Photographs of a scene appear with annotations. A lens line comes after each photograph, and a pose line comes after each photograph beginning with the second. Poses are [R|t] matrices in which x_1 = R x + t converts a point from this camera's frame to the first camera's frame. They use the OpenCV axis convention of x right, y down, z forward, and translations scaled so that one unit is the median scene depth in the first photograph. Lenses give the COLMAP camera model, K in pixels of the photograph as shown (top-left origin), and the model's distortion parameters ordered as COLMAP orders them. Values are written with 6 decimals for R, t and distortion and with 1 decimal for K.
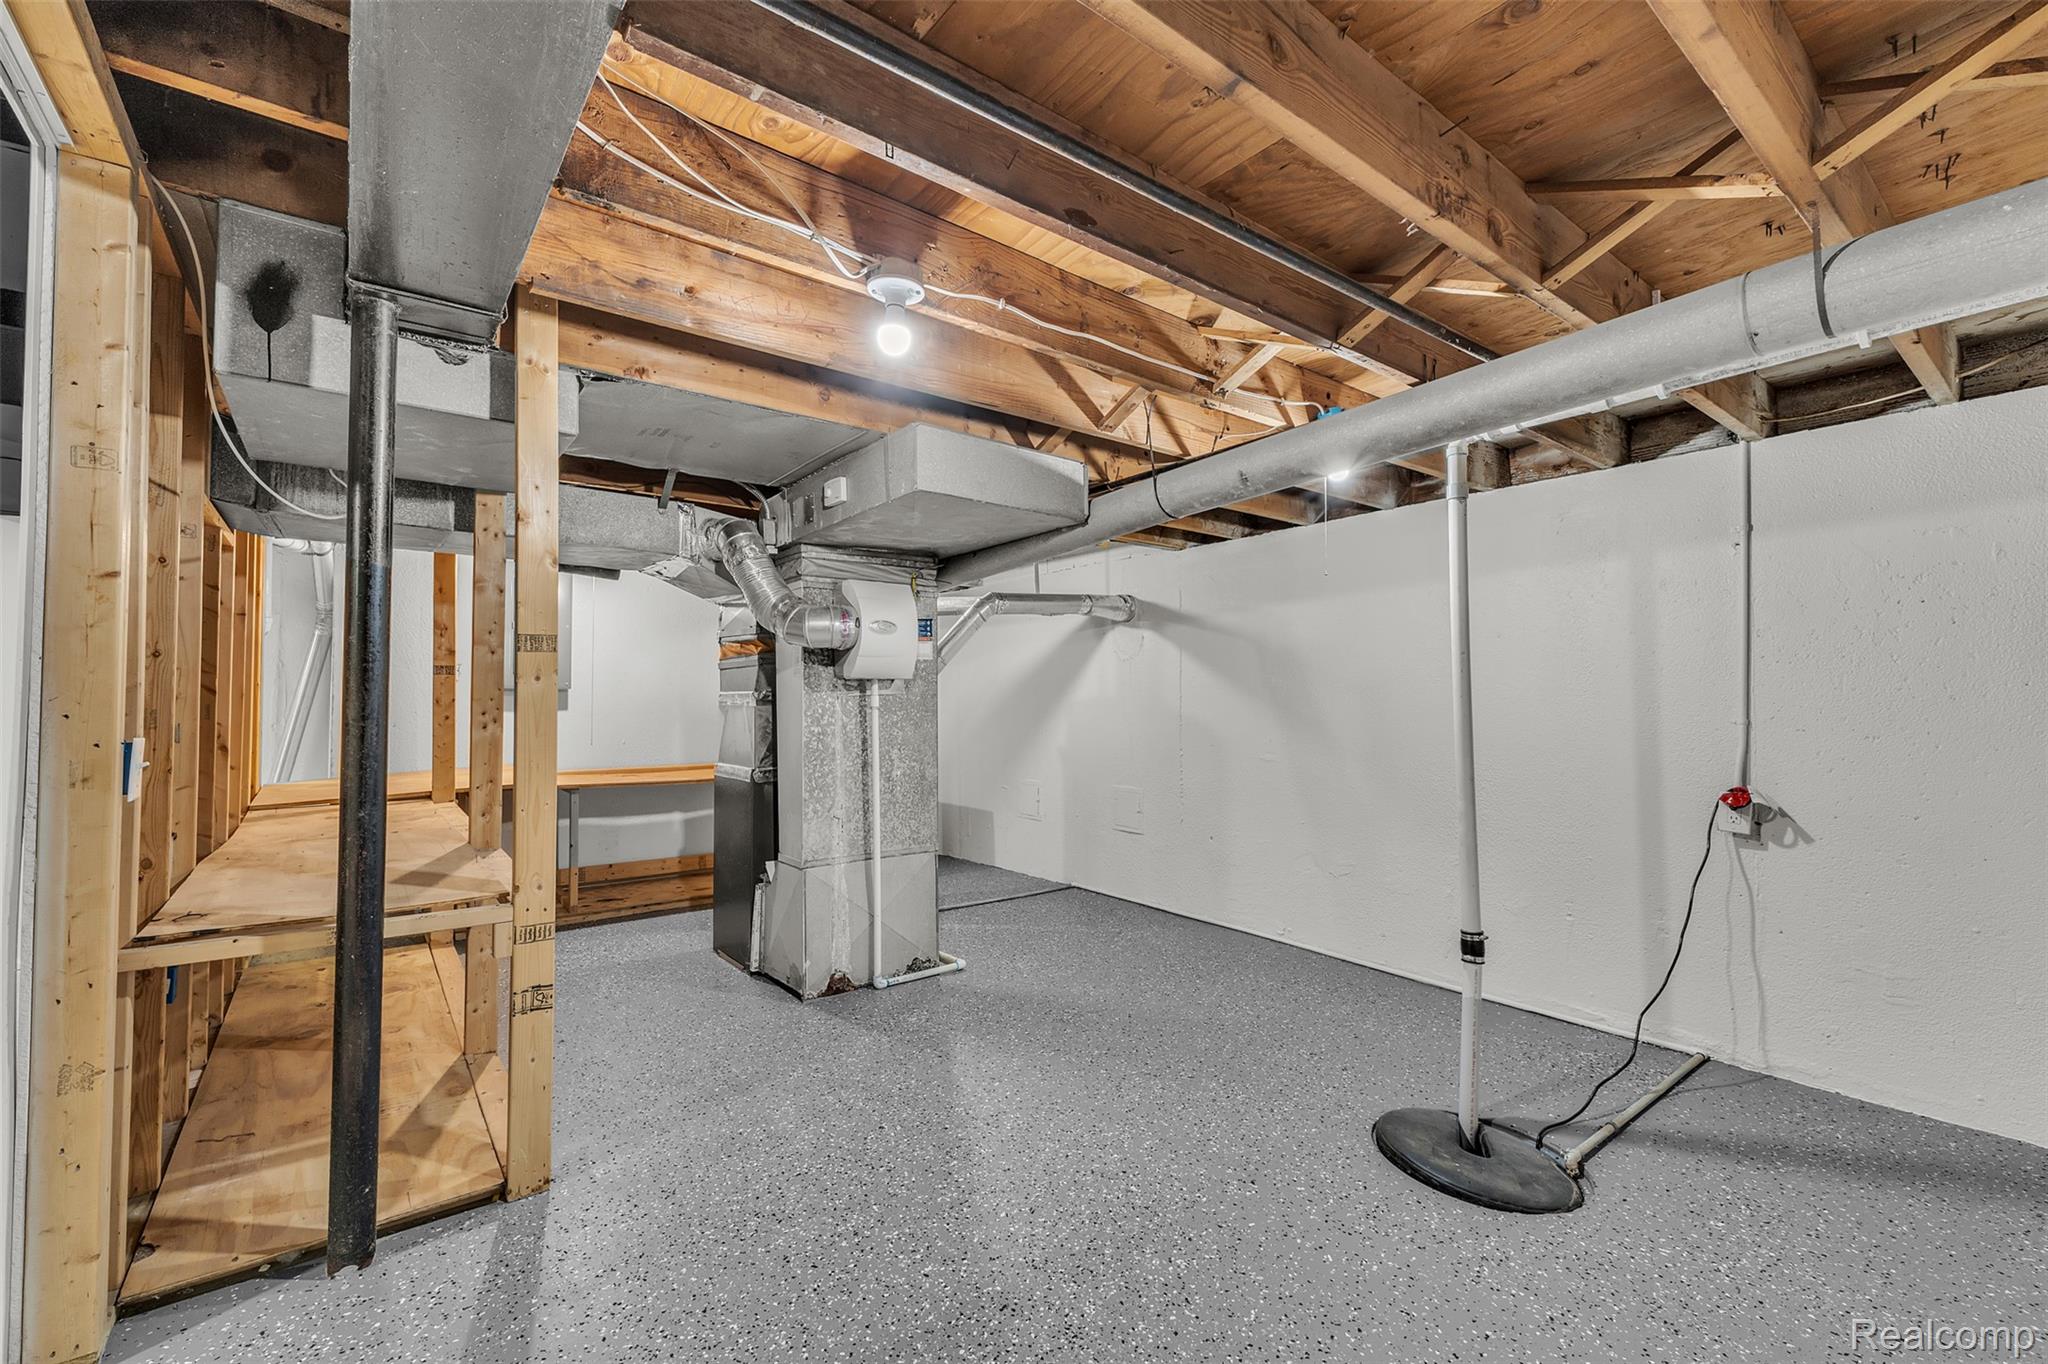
lens RADIAL K [[879.7, 0, 1023.6], [0, 879.7, 684.2], [0, 0, 1]] dist [-0.002119, -0.000202]
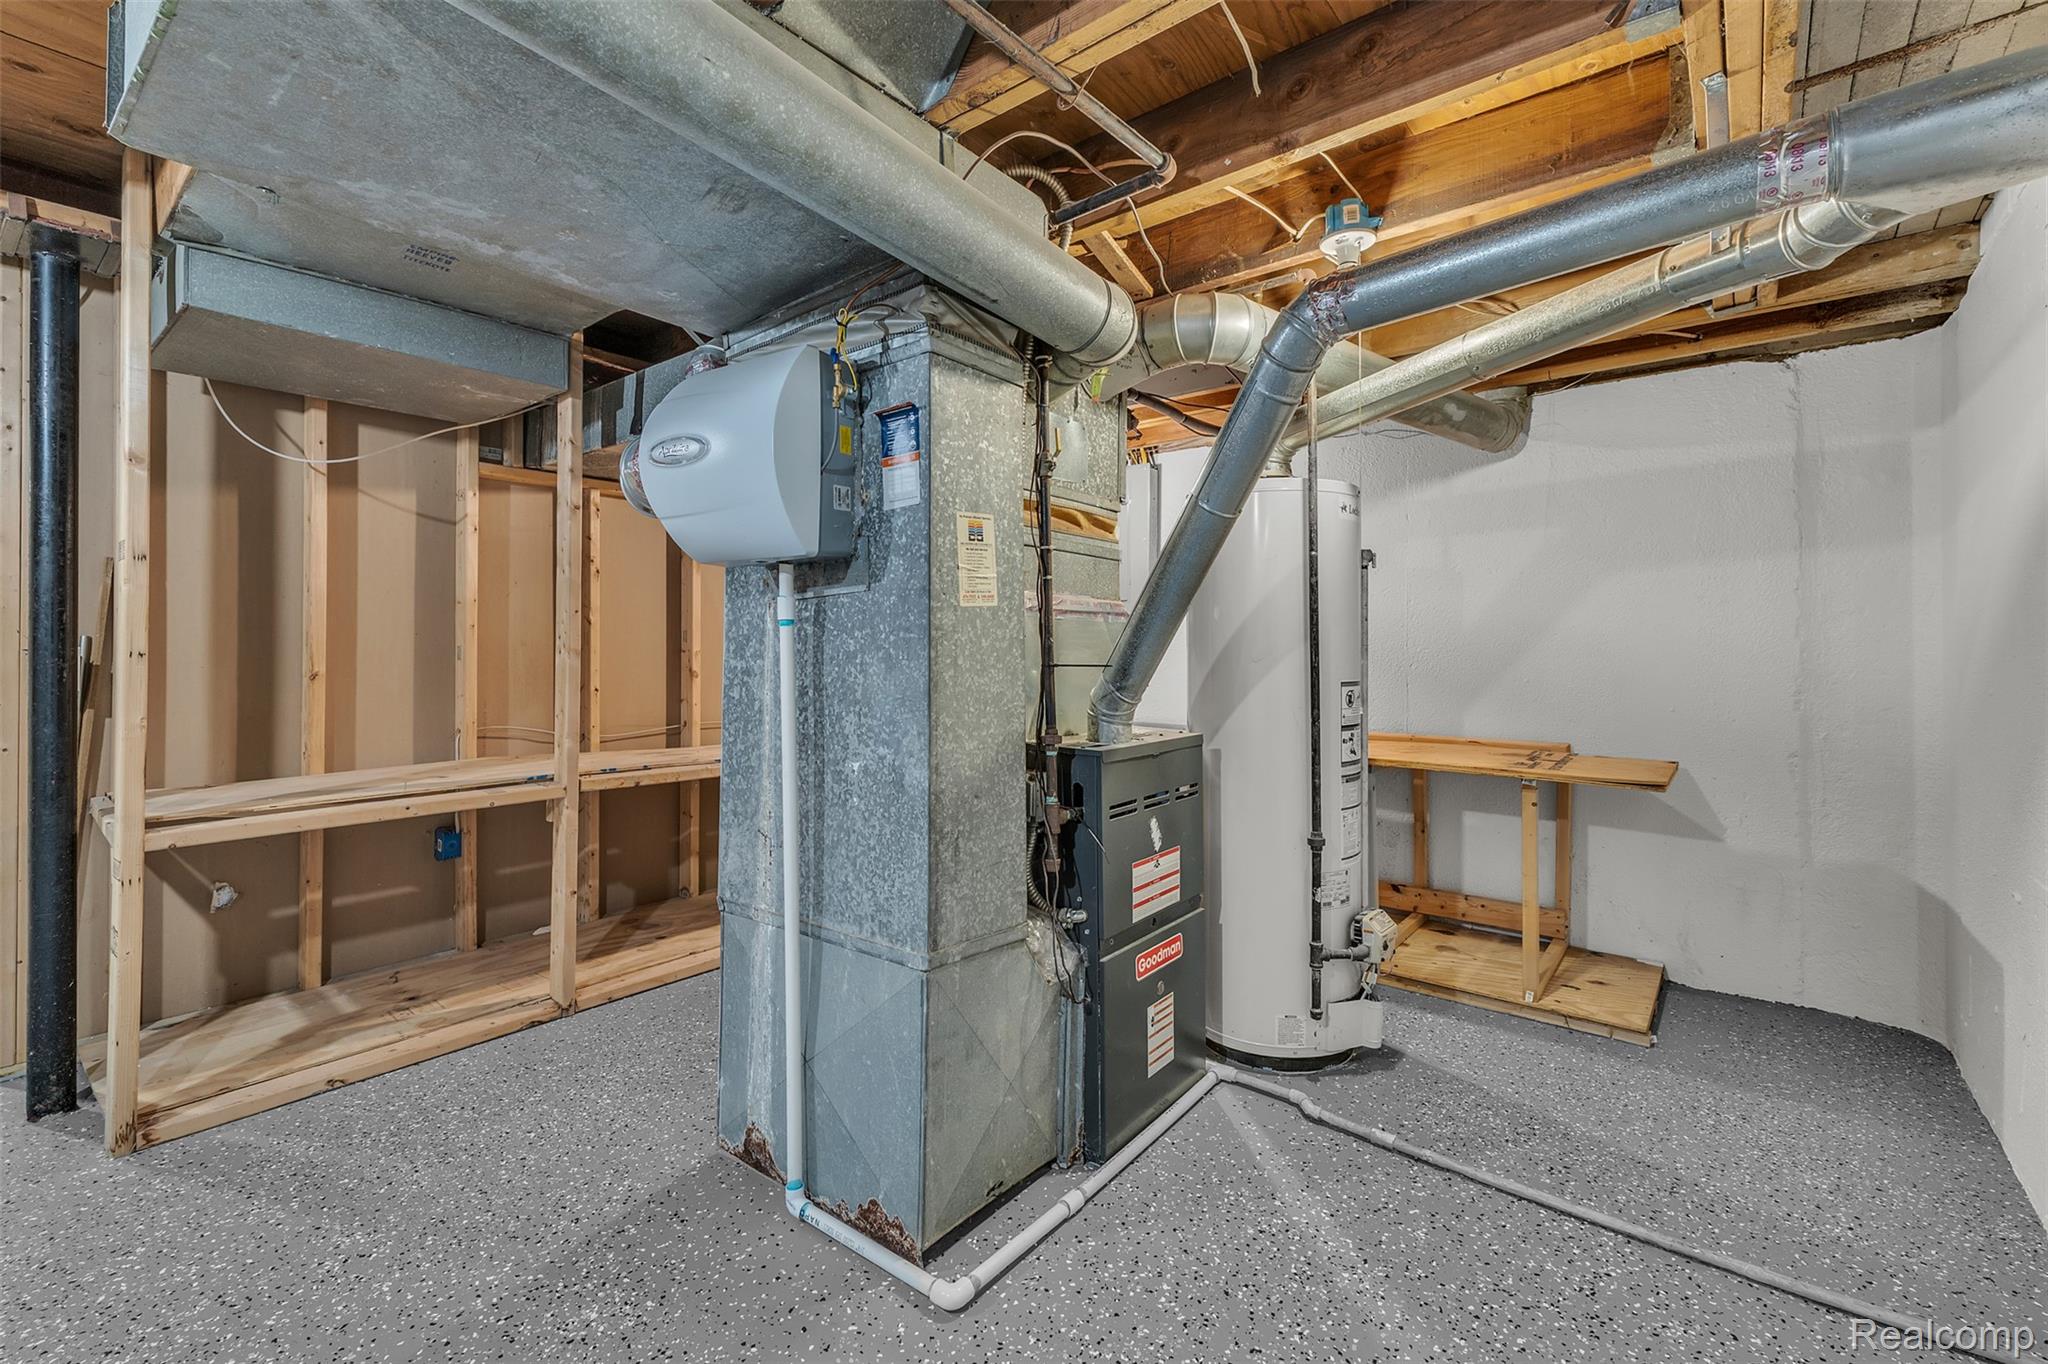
lens RADIAL K [[879.7, 0, 1018.7], [0, 879.7, 647.3], [0, 0, 1]] dist [-0.002119, -0.000202]
pose [[0.227889, 0.000337, -0.973687, 0.398188], [0.028176, 0.999579, 0.006941, 0.049958], [0.973279, -0.029016, 0.227784, 1.245501]]
